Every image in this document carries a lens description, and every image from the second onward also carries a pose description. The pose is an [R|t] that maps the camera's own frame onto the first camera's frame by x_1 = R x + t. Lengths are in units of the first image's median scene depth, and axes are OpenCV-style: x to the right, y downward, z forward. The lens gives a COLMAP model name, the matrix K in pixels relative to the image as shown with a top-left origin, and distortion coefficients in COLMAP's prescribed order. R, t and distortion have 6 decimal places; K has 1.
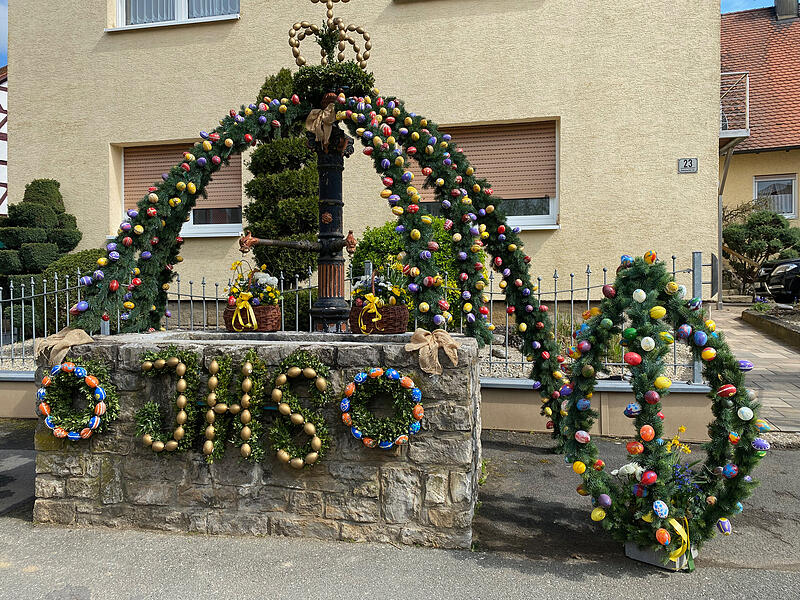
lens RADIAL K [[610.7, 0, 403.0], [0, 610.7, 296.0], [0, 0, 1]] dist [0.025634, -0.032843]
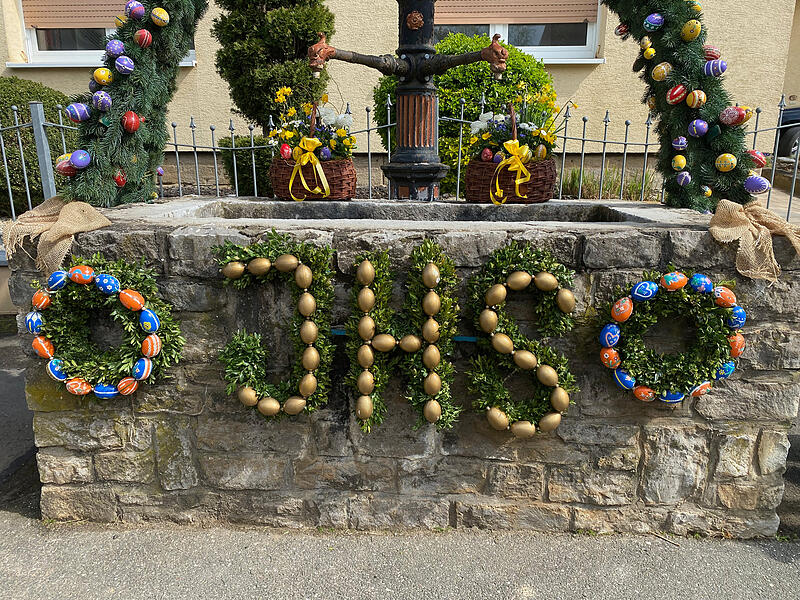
lens RADIAL K [[610.7, 0, 400.5], [0, 610.7, 300.8], [0, 0, 1]] dist [0.025634, -0.032843]
pose [[0.990547, -0.028400, 0.134204, -0.343774], [-0.004825, 0.970514, 0.240995, 0.006151], [-0.137092, -0.239364, 0.961203, 0.438563]]
